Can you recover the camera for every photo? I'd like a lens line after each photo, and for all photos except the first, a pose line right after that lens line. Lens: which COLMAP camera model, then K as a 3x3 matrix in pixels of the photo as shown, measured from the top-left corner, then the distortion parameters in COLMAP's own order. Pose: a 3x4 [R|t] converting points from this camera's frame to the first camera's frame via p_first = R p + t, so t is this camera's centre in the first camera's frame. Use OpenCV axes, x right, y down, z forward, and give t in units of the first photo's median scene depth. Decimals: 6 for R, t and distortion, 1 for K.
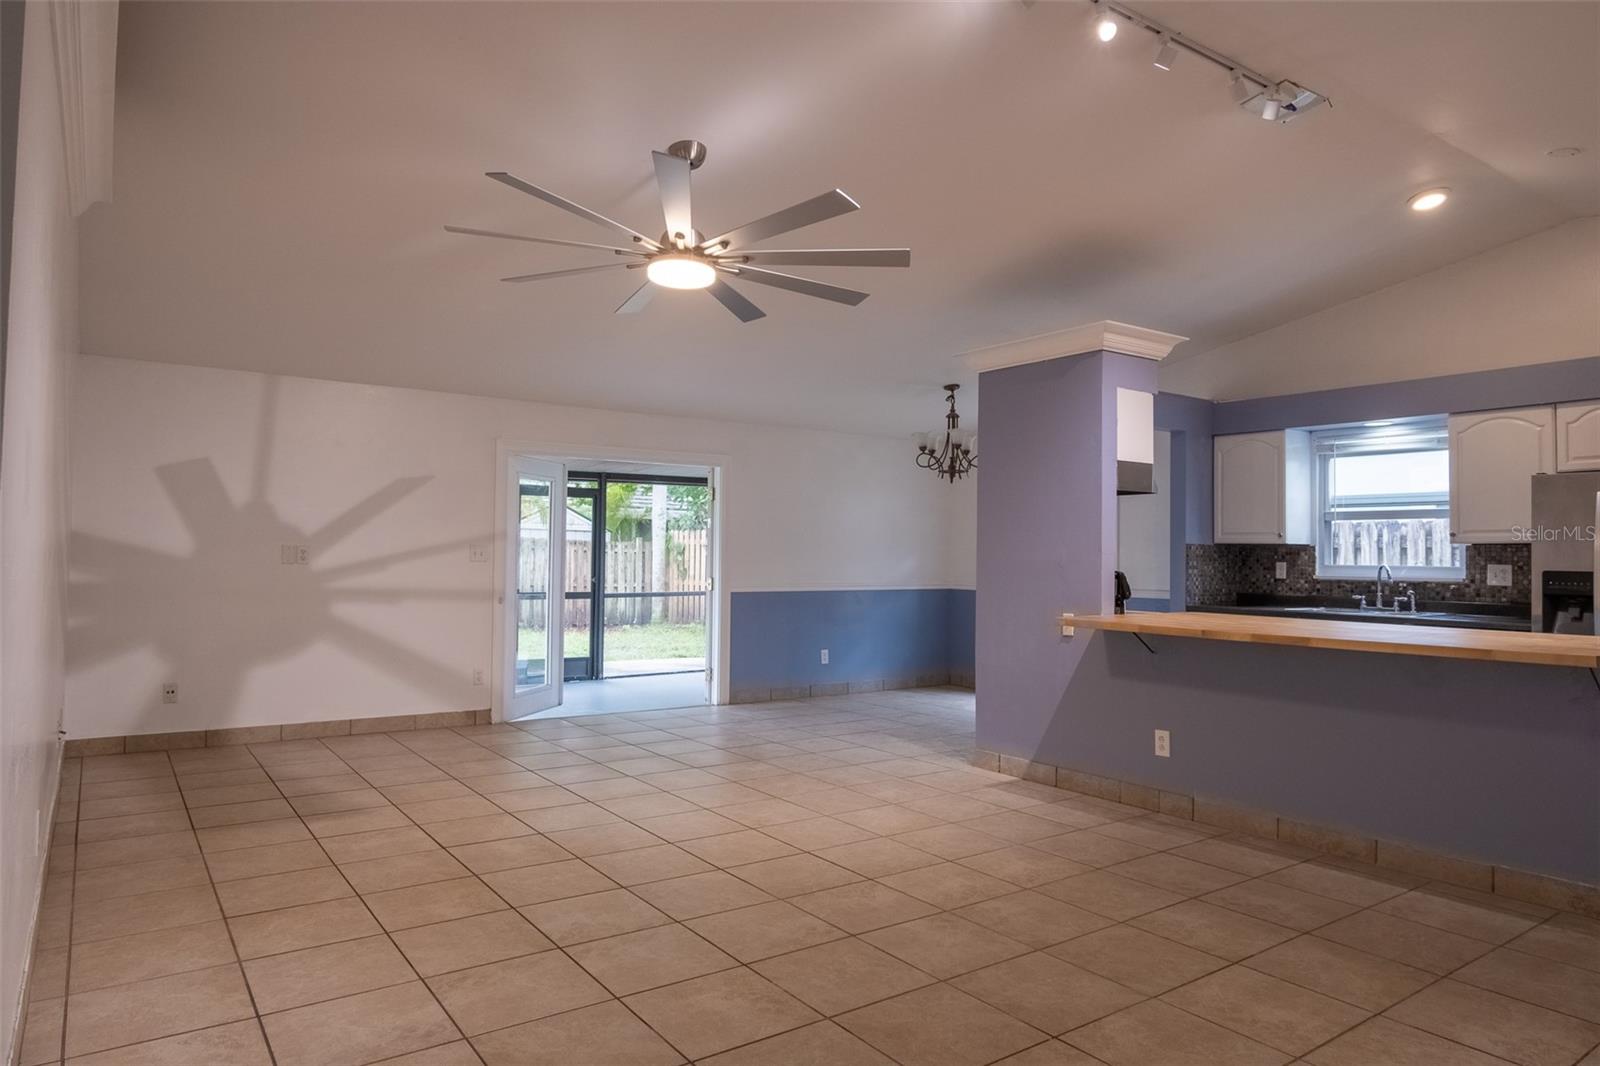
lens RADIAL K [[997.3, 0, 801.9], [0, 997.3, 531.2], [0, 0, 1]] dist [-0.039949, 0.024830]
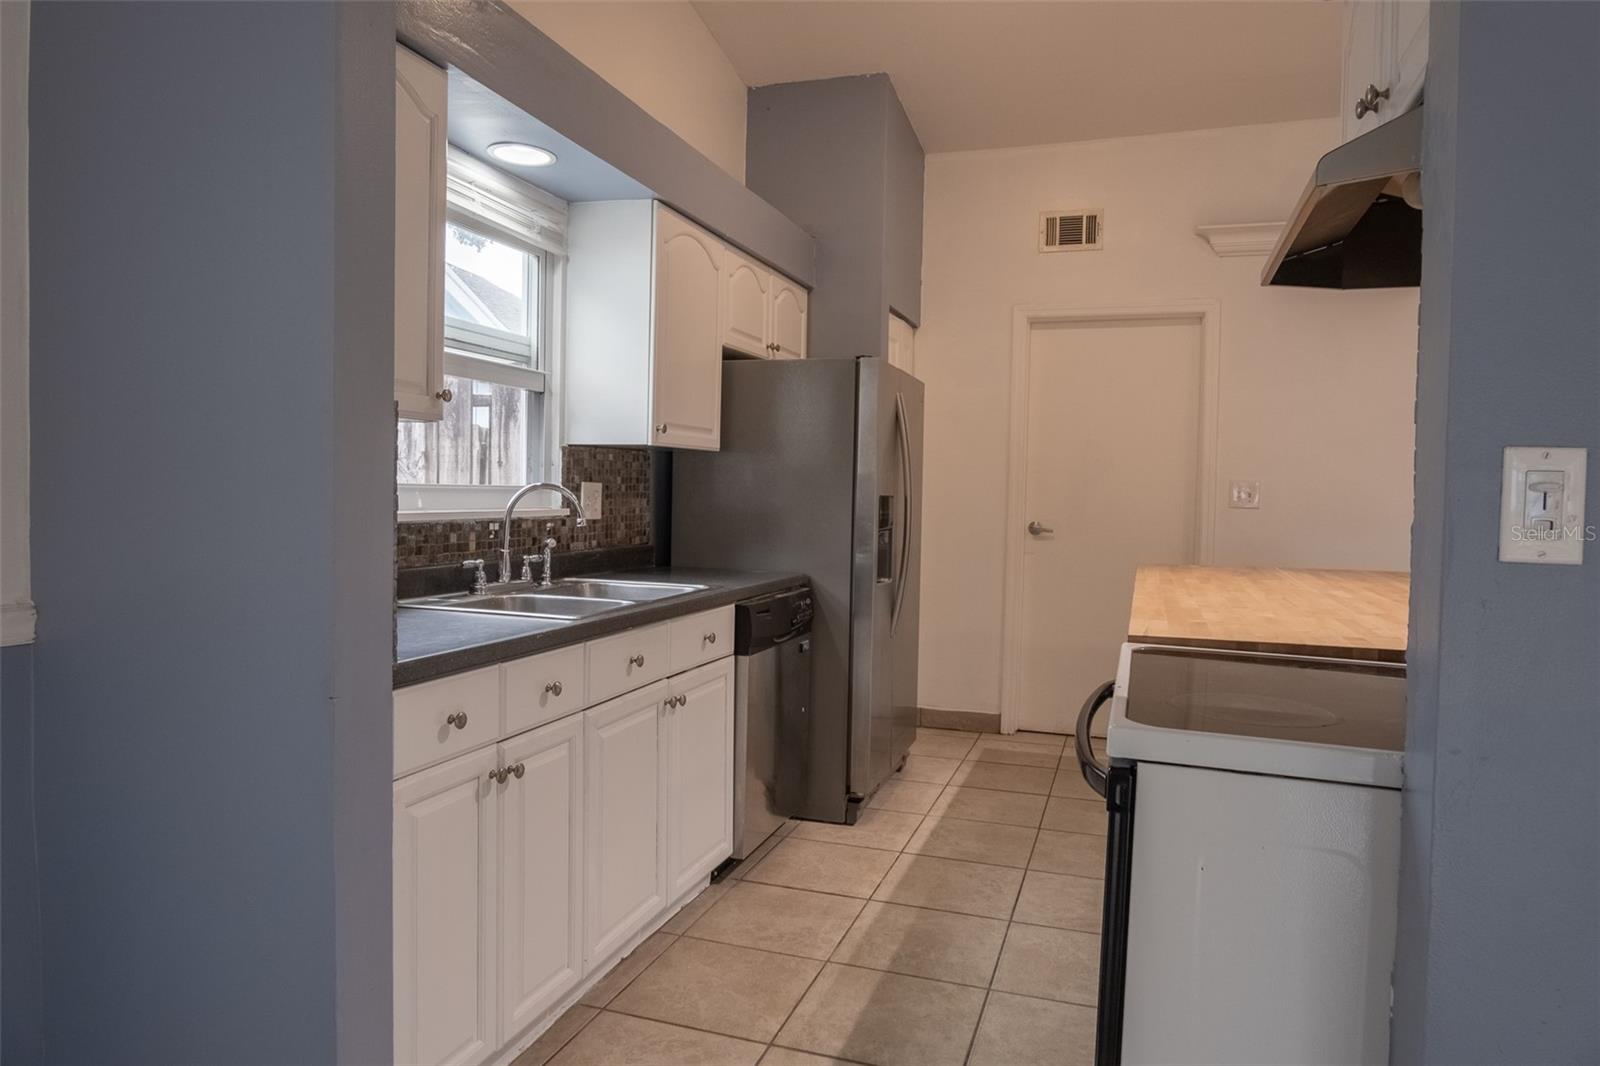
lens RADIAL K [[997.3, 0, 802.0], [0, 997.3, 526.4], [0, 0, 1]] dist [-0.039949, 0.024830]
pose [[-0.581313, -0.051255, 0.812064, 0.162706], [-0.045147, 0.998508, 0.030704, 0.035024], [-0.812427, -0.018813, -0.582760, 1.194805]]
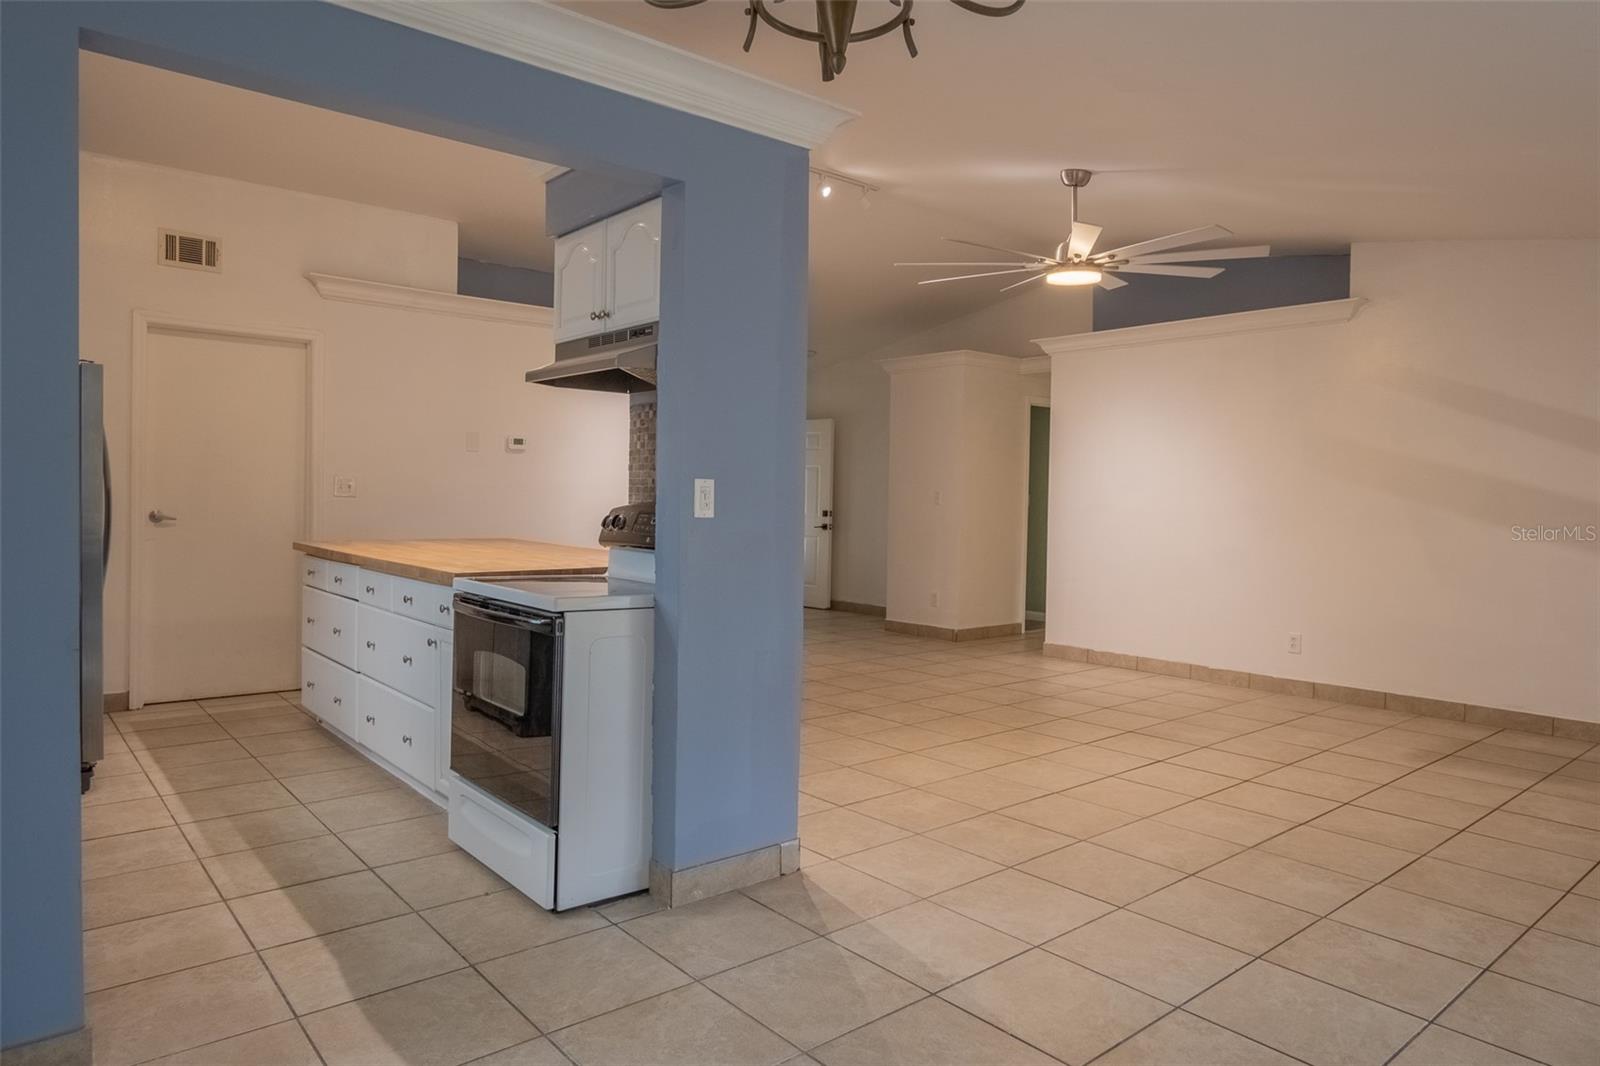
lens RADIAL K [[997.3, 0, 799.7], [0, 997.3, 520.0], [0, 0, 1]] dist [-0.039949, 0.024830]
pose [[-0.995856, -0.029647, -0.085972, 0.217656], [-0.029530, 0.999560, -0.002639, 0.041536], [0.086012, -0.000090, -0.996294, 1.491377]]
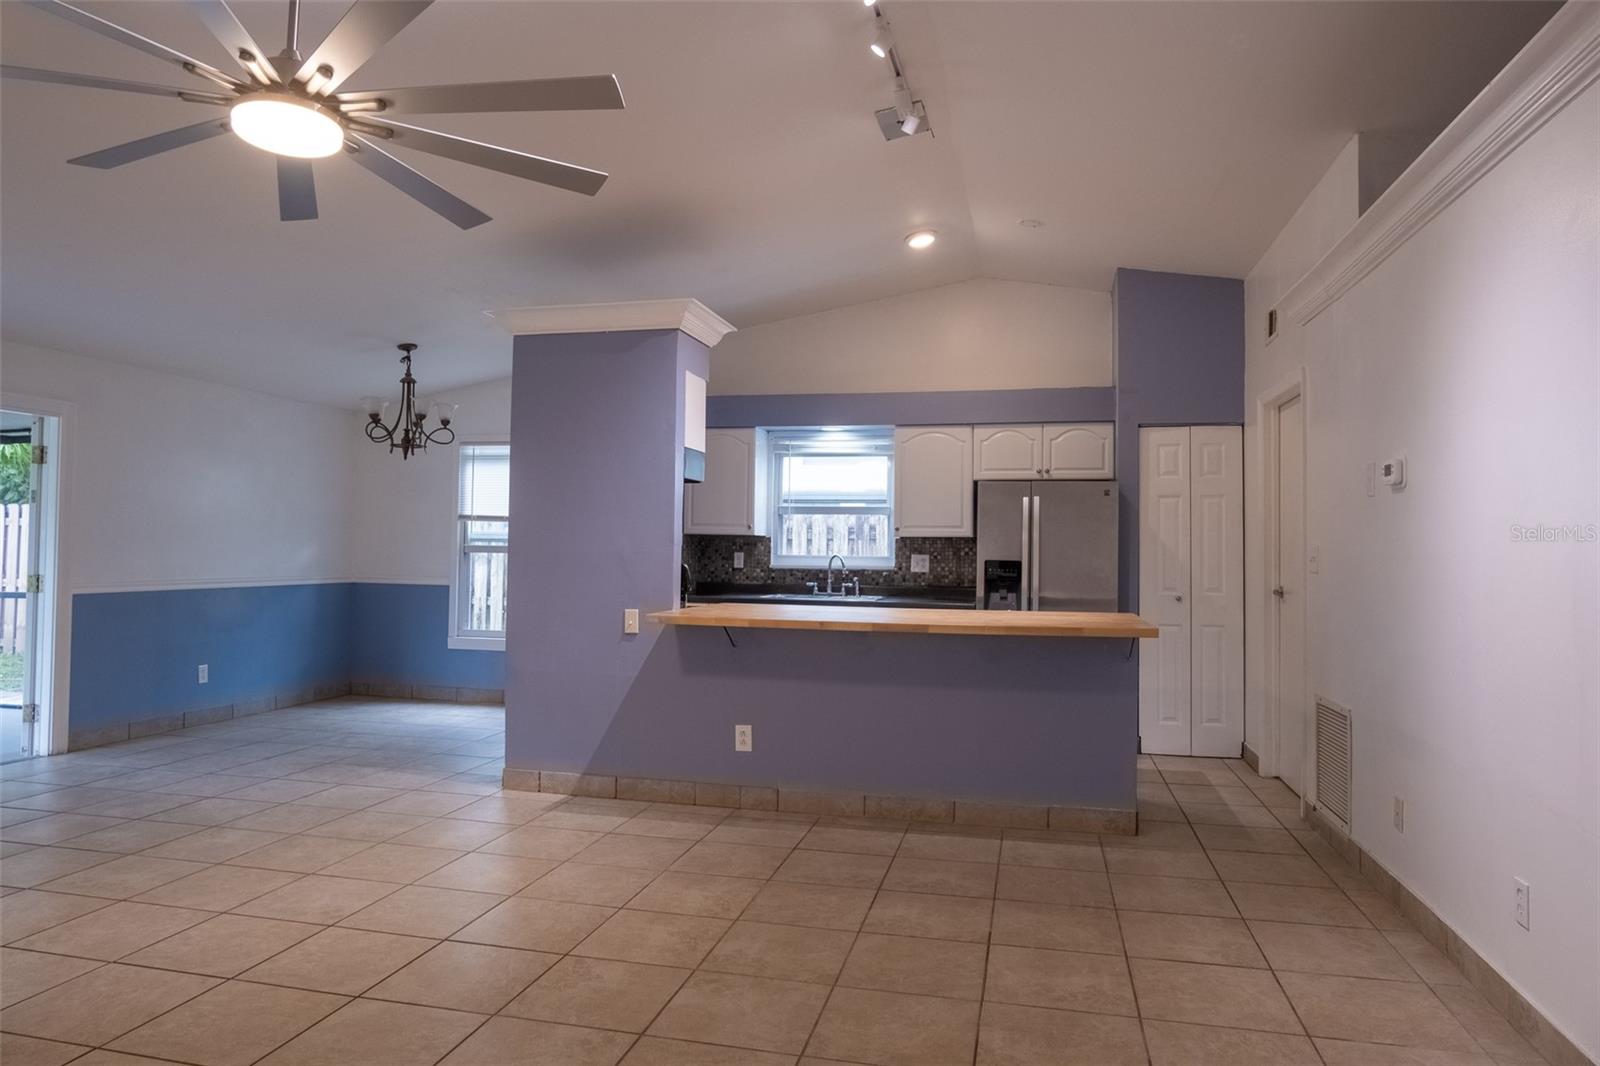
lens RADIAL K [[997.3, 0, 803.8], [0, 997.3, 529.3], [0, 0, 1]] dist [-0.039949, 0.024830]
pose [[0.748192, 0.013144, 0.663352, -0.198443], [-0.020951, 0.999773, 0.003820, 0.001433], [-0.663151, -0.016756, 0.748298, 0.177256]]
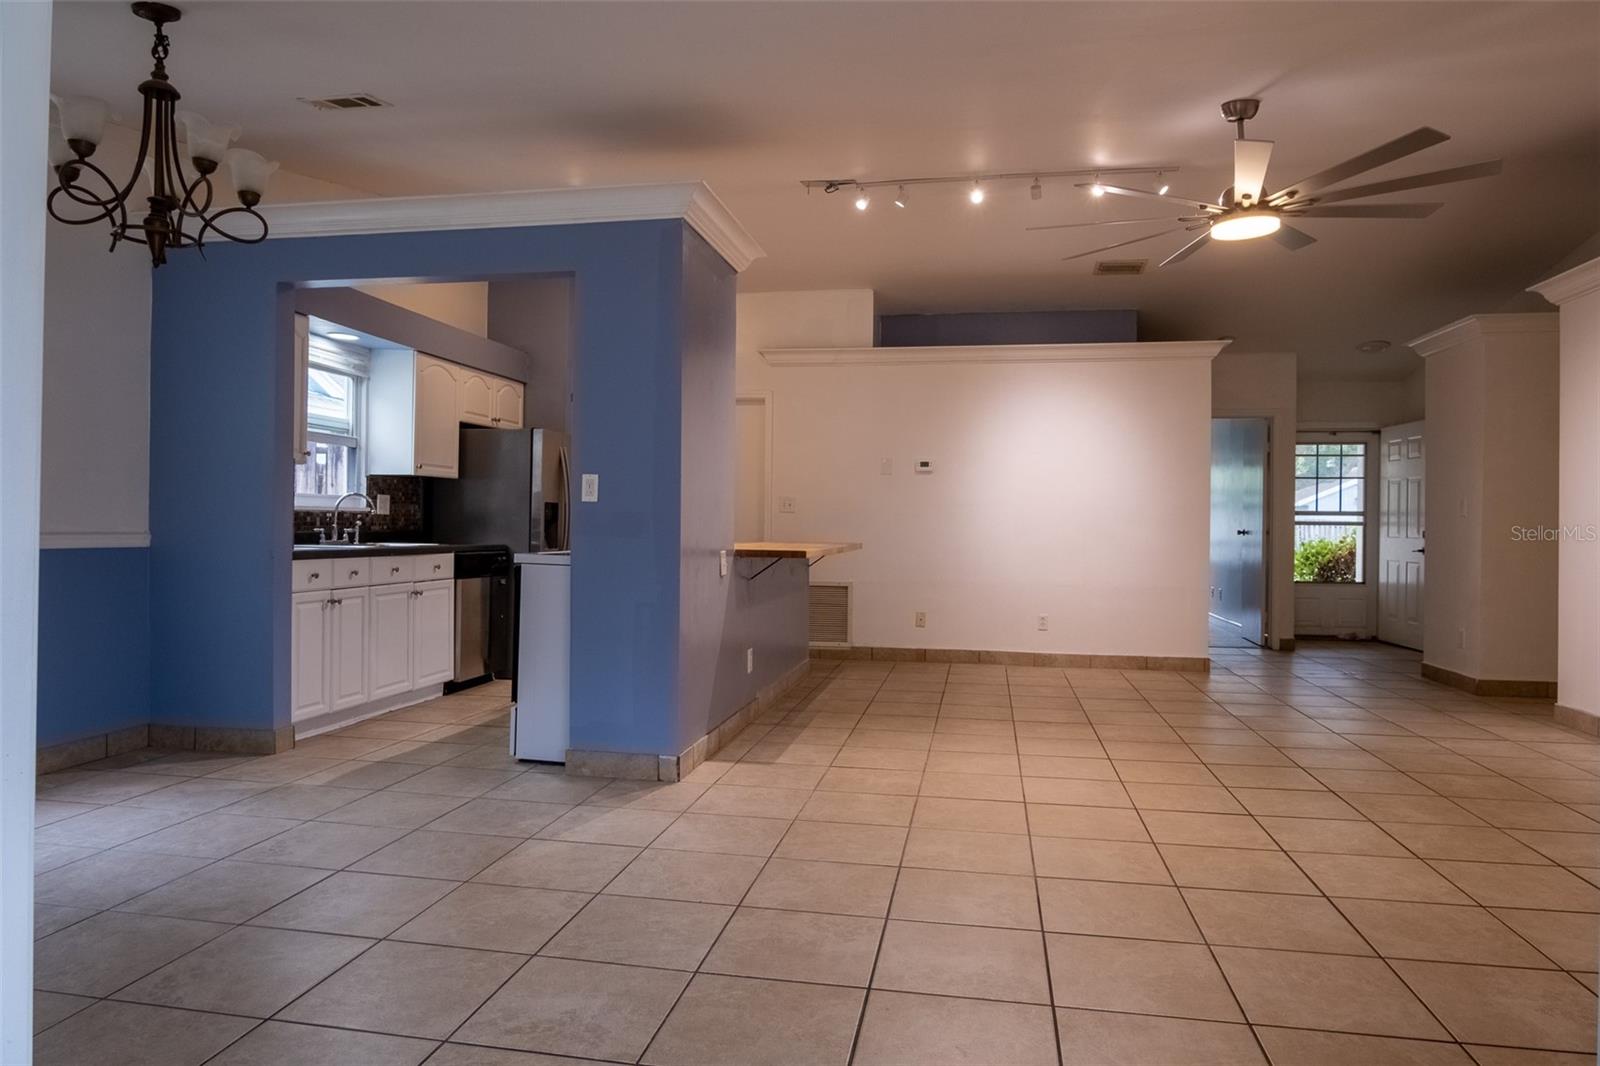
lens RADIAL K [[997.3, 0, 799.4], [0, 997.3, 524.9], [0, 0, 1]] dist [-0.039949, 0.024830]
pose [[-0.694302, -0.020151, 0.719402, -0.370540], [-0.038727, 0.999206, -0.009388, 0.057388], [-0.718641, -0.034378, -0.694531, 1.375102]]
